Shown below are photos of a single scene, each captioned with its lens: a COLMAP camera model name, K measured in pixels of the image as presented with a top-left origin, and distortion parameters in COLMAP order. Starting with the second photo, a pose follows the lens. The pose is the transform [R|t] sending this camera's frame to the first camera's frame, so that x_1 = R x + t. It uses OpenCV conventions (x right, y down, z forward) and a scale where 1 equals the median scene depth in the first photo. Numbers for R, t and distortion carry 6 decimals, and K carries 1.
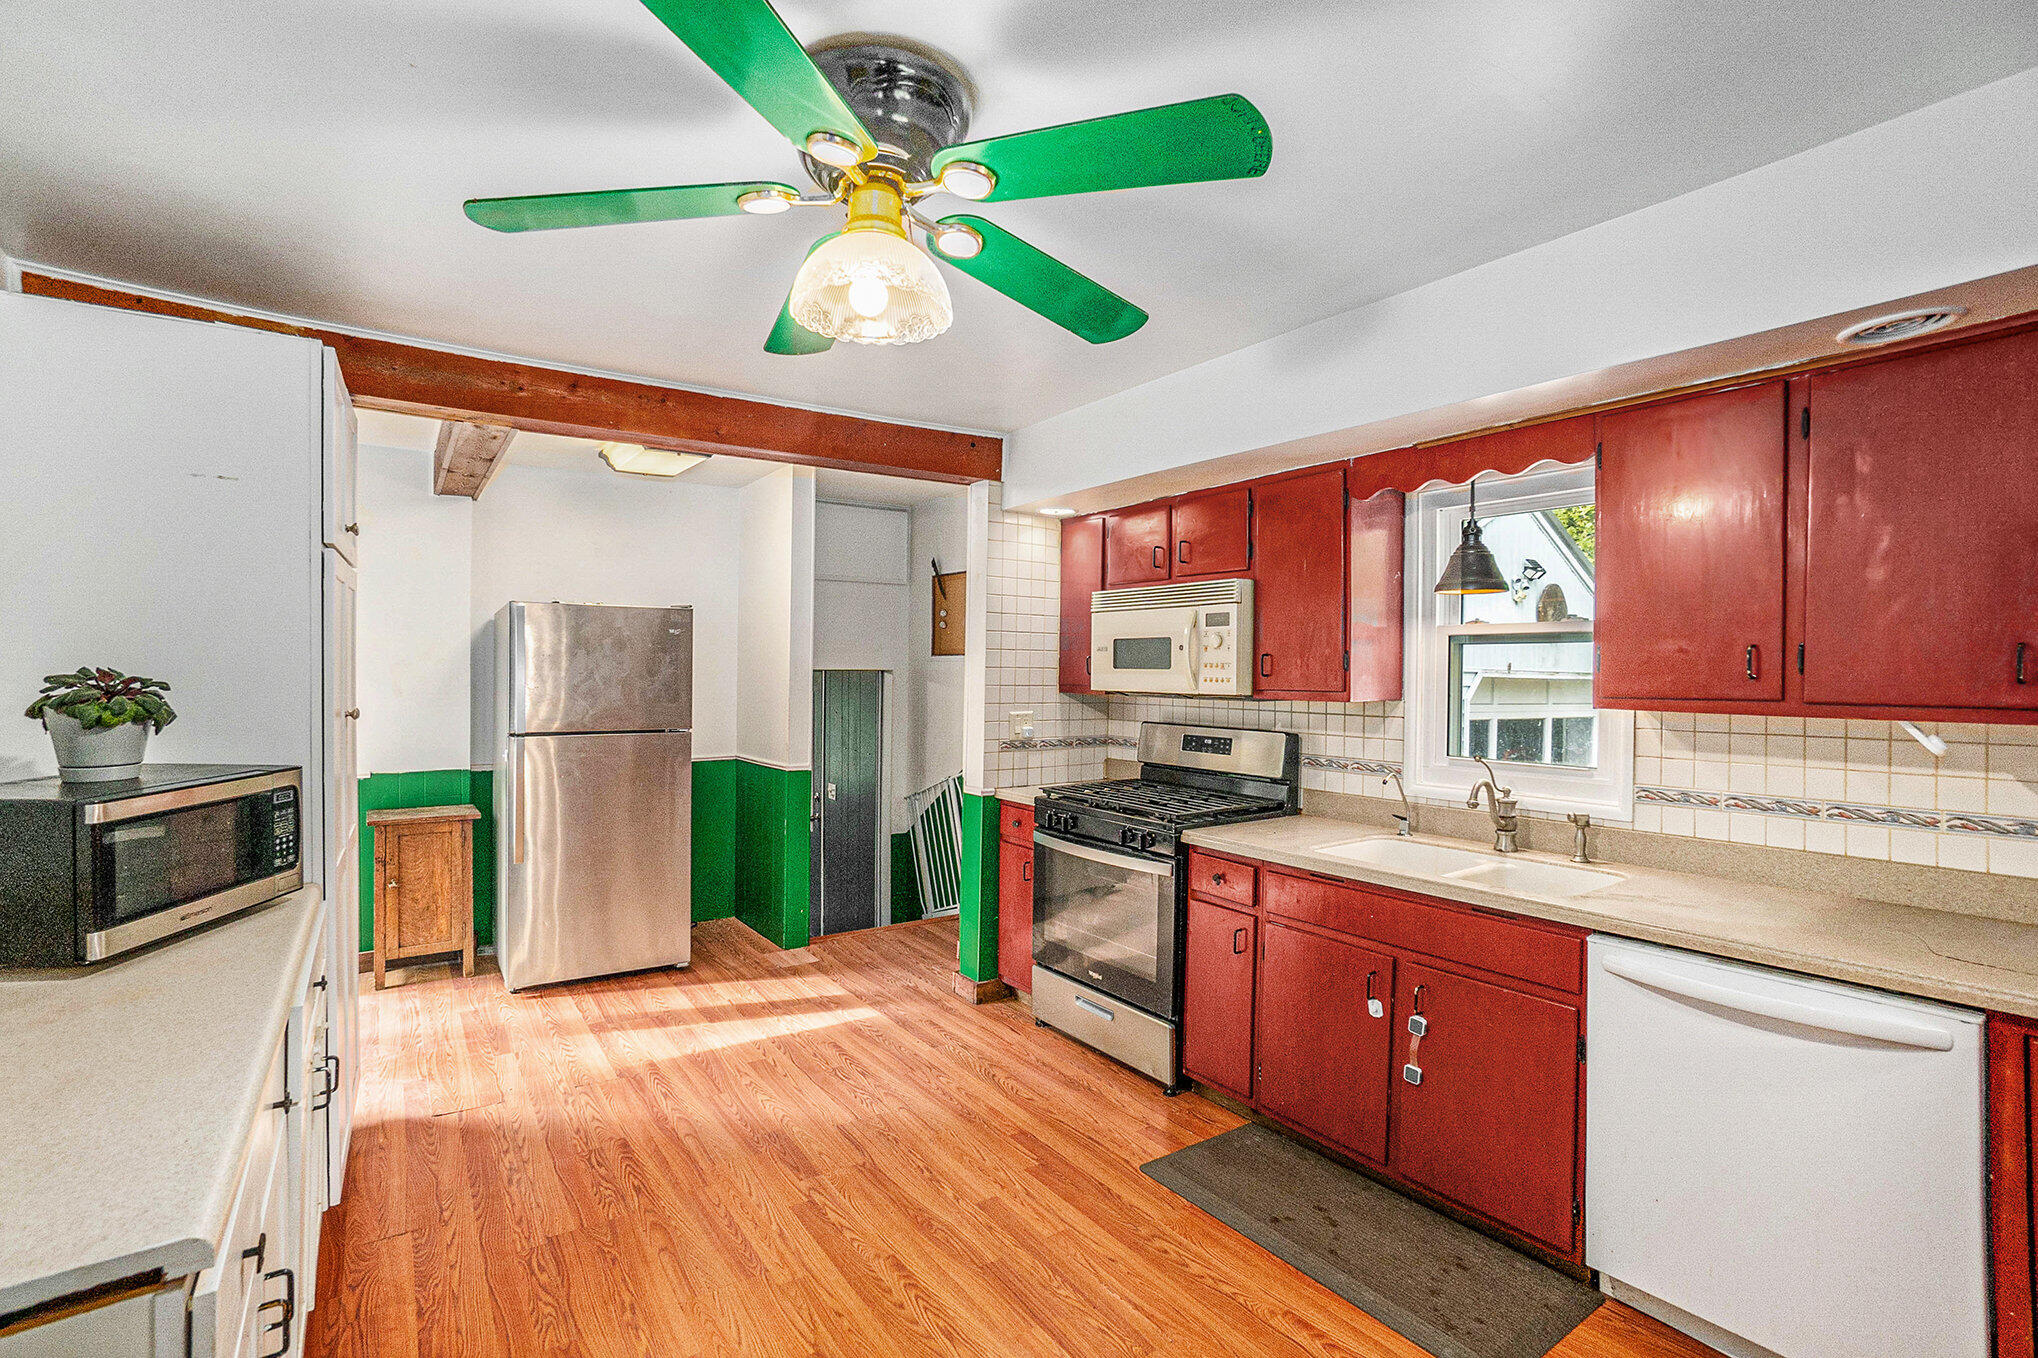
lens RADIAL K [[931.7, 0, 1018.7], [0, 931.7, 668.5], [0, 0, 1]] dist [-0.000576, 0.000152]
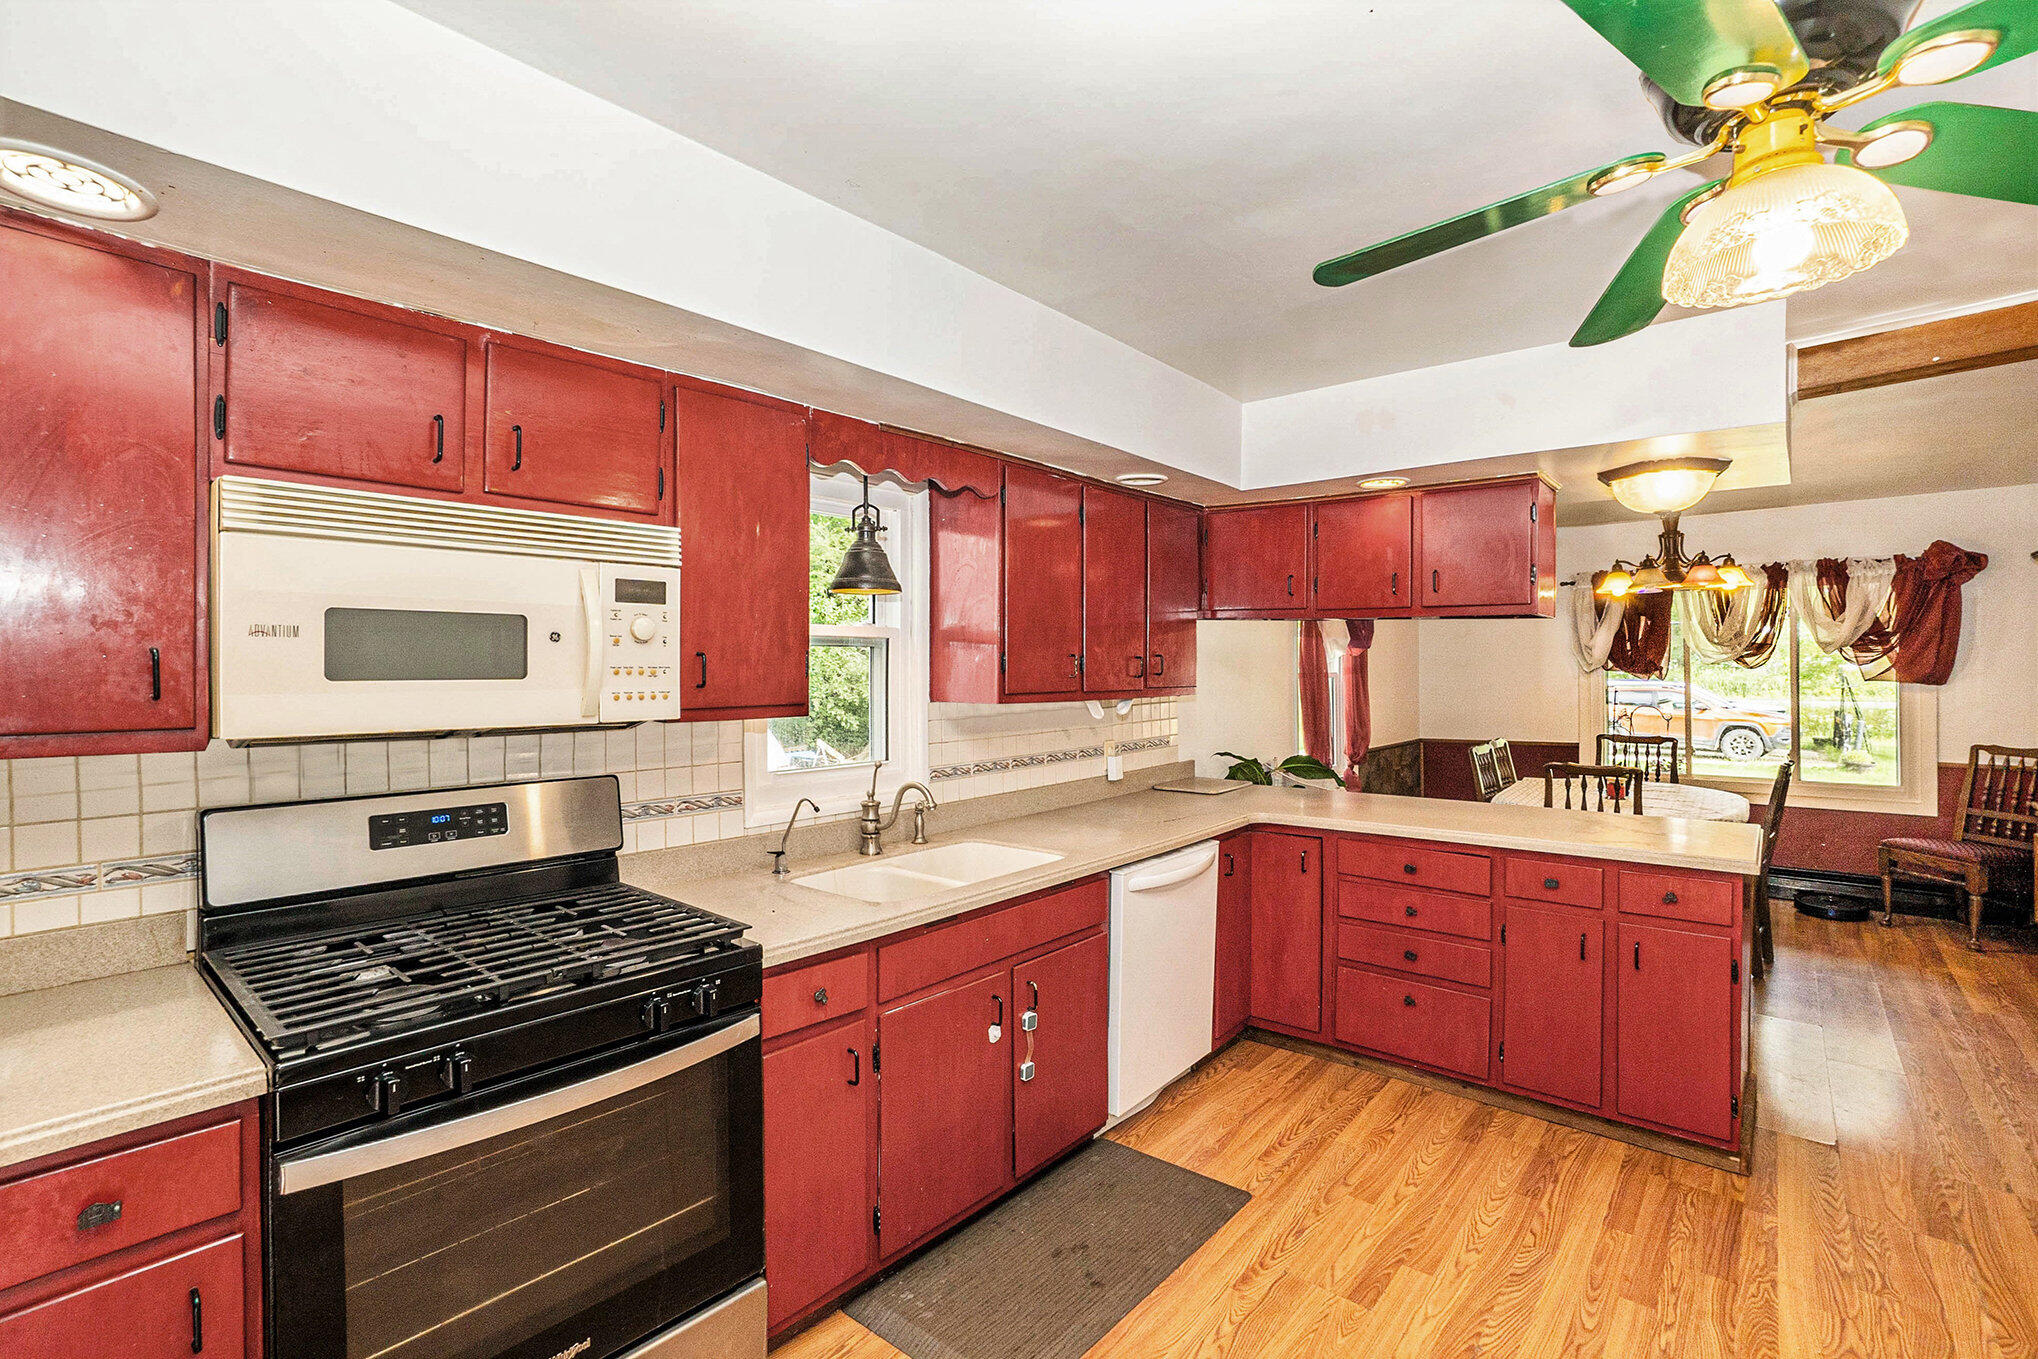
lens RADIAL K [[931.7, 0, 1018.7], [0, 931.7, 669.0], [0, 0, 1]] dist [-0.000576, 0.000152]
pose [[-0.213246, -0.006553, 0.976977, -0.453021], [0.004369, 0.999961, 0.007661, -0.008210], [-0.976989, 0.005902, -0.213209, 0.991563]]
